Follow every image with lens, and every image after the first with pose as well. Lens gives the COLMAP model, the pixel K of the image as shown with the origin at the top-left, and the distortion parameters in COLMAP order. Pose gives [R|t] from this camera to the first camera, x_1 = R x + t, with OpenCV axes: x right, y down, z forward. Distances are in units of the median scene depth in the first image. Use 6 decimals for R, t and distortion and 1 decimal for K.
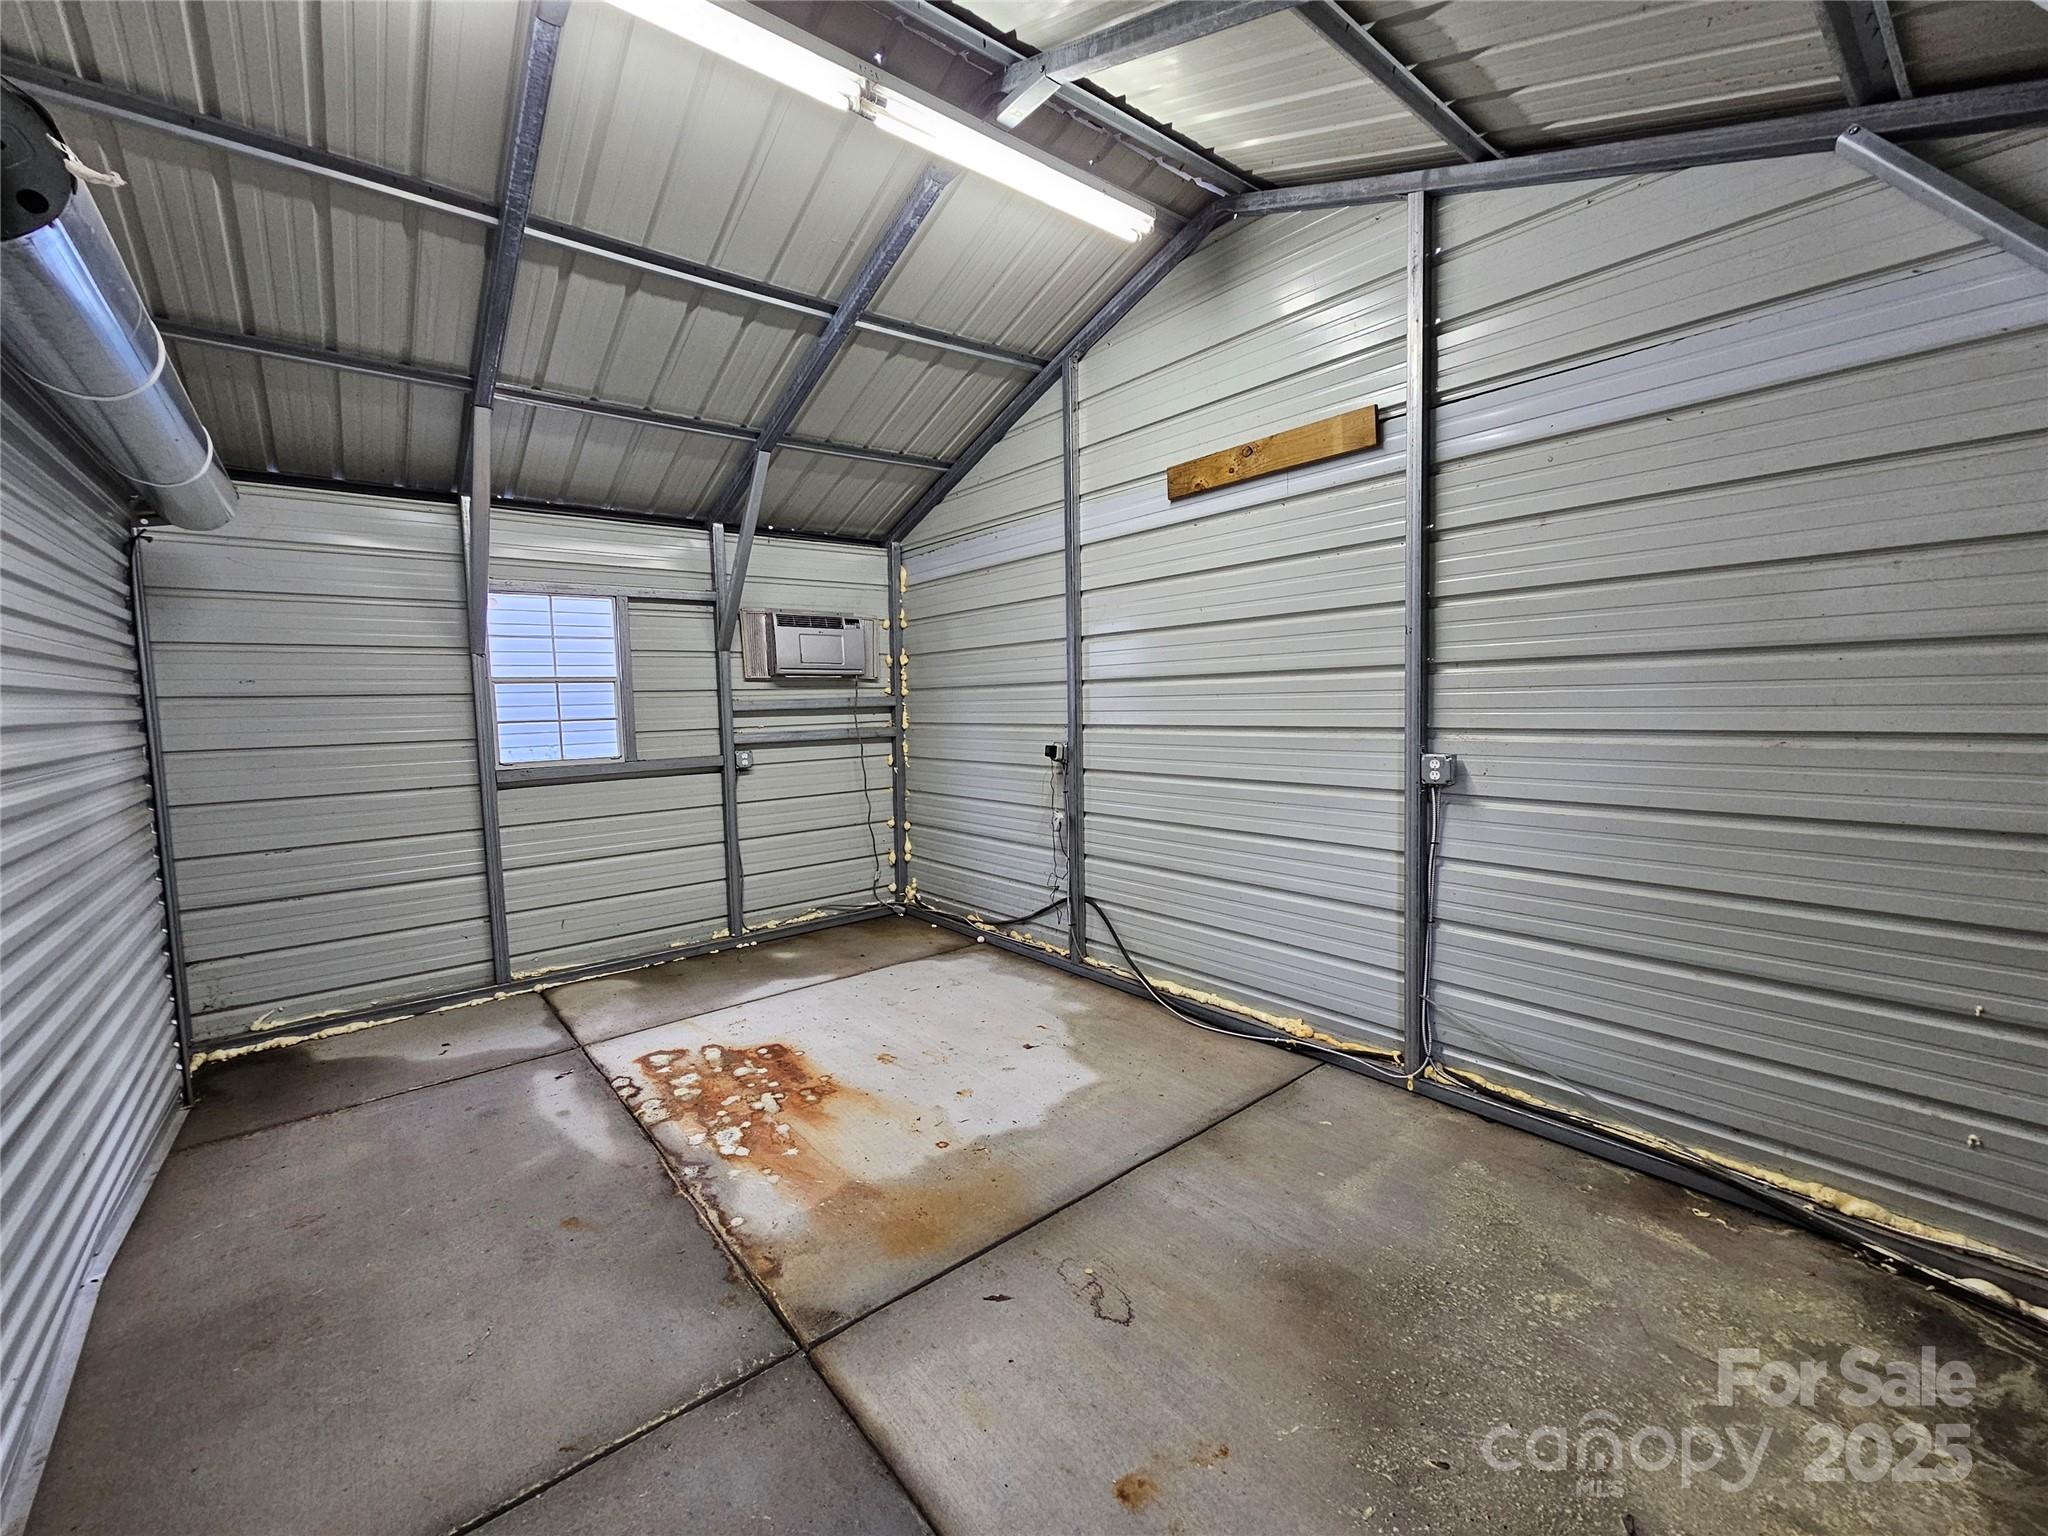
lens RADIAL K [[843.9, 0, 1025.7], [0, 843.9, 773.3], [0, 0, 1]] dist [-0.000646, 0.000080]
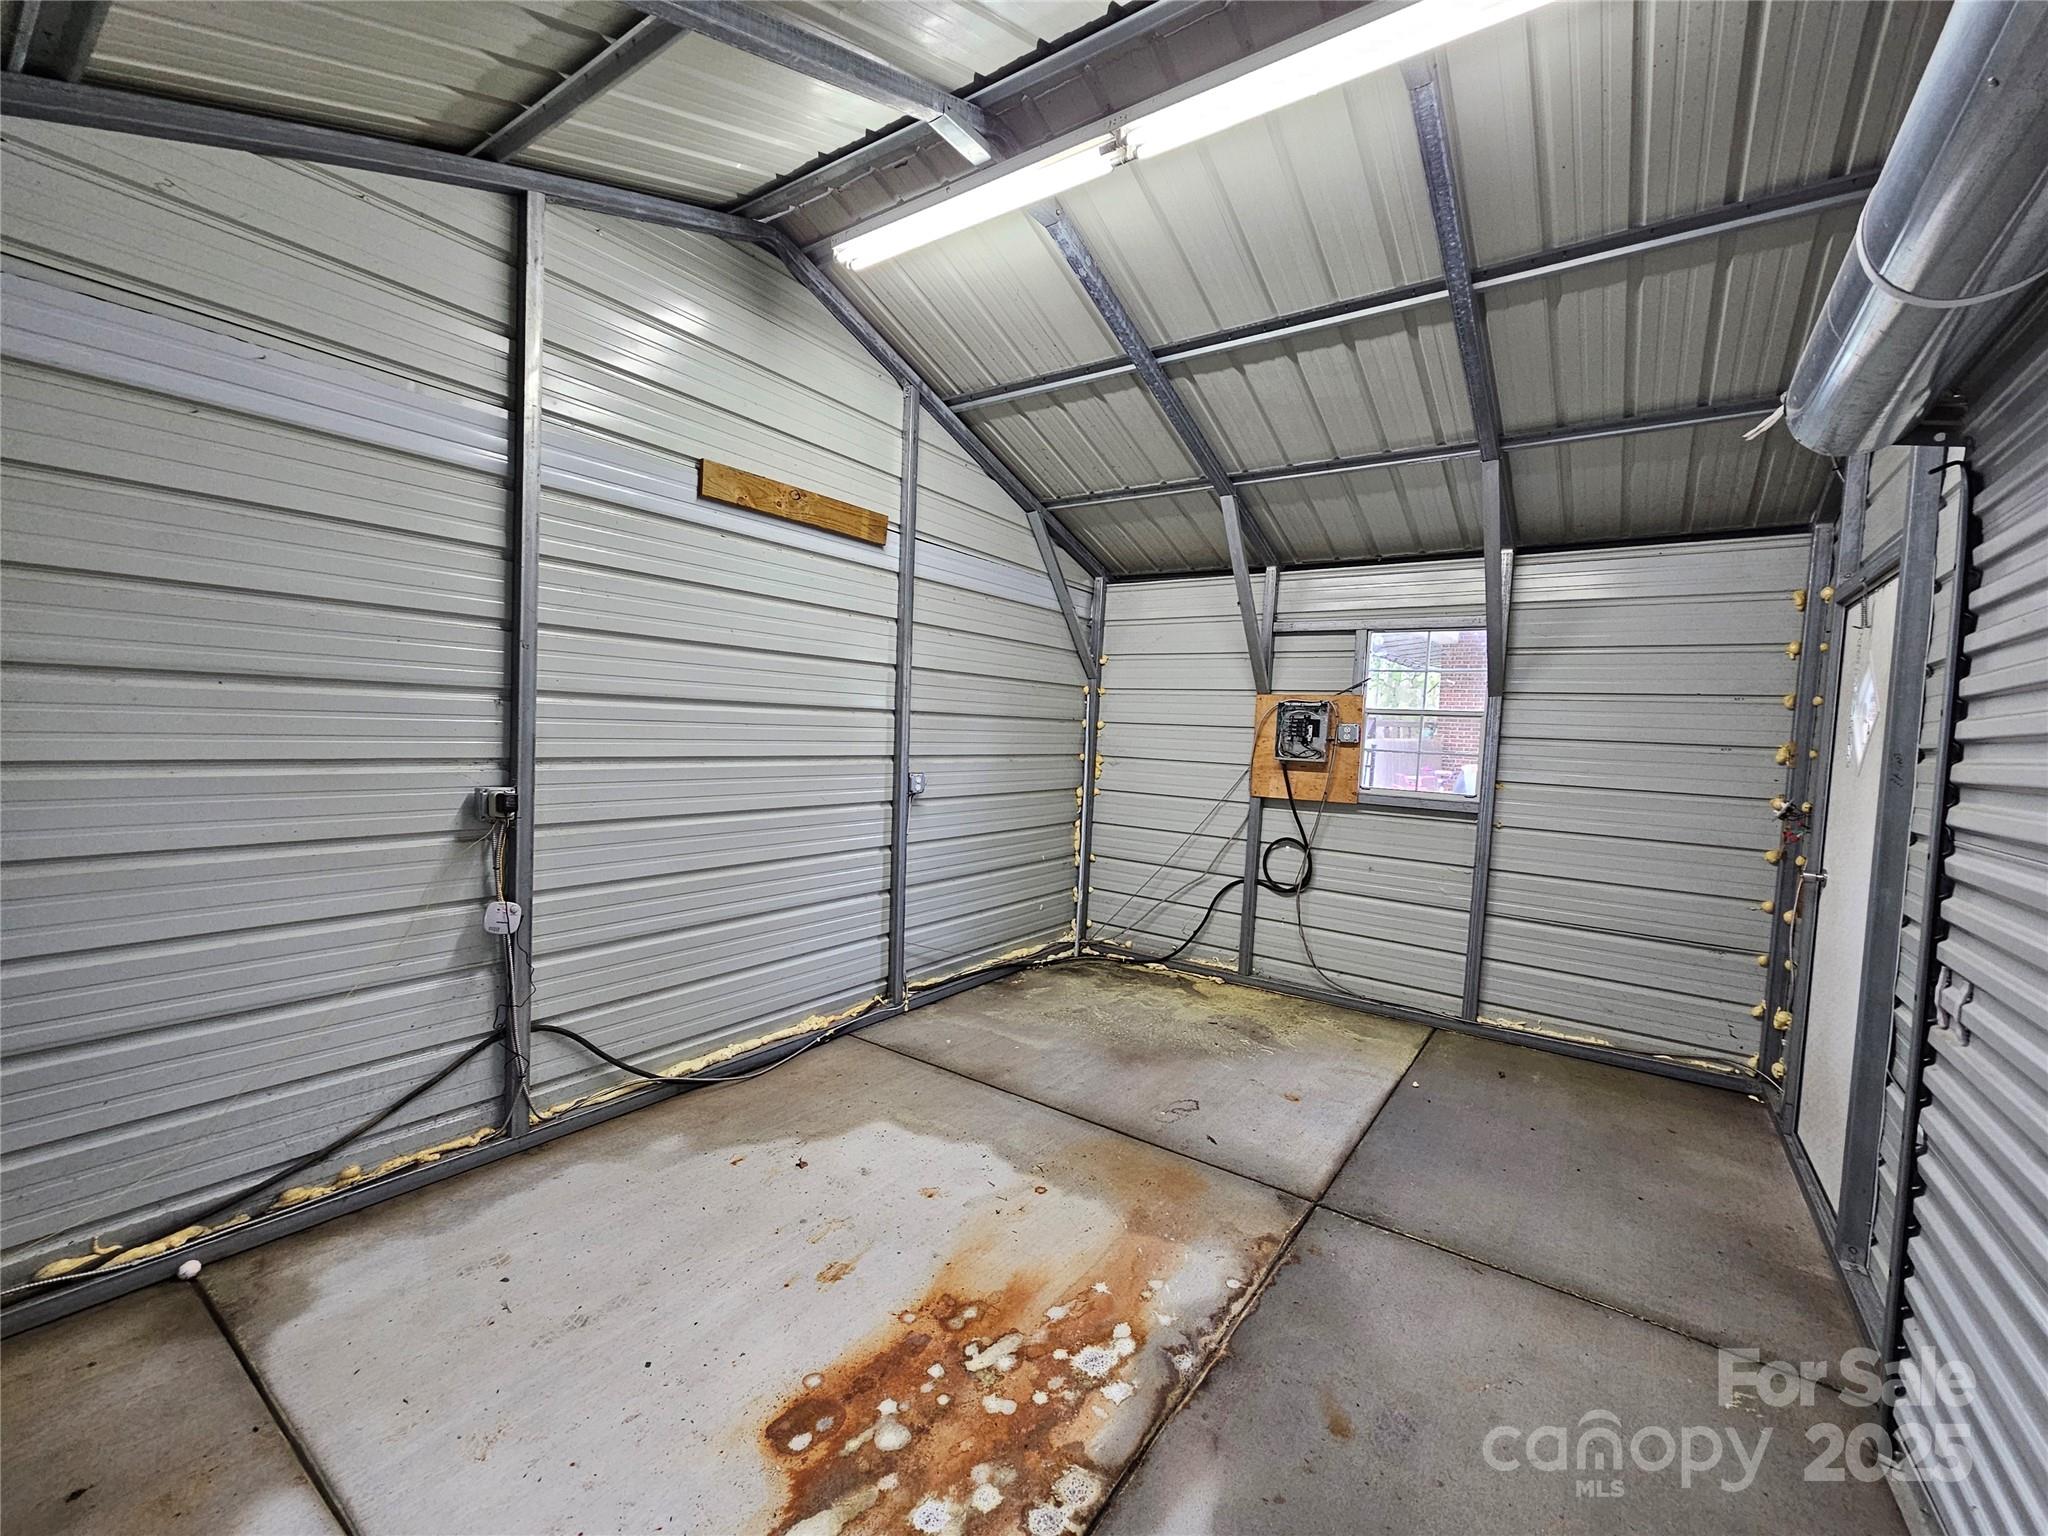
lens RADIAL K [[843.9, 0, 1025.7], [0, 843.9, 773.3], [0, 0, 1]] dist [-0.000646, 0.000080]
pose [[-0.266329, -0.038652, 0.963107, -0.938524], [0.051695, 0.997185, 0.054315, -0.087763], [-0.962495, 0.064254, -0.263581, 1.148111]]
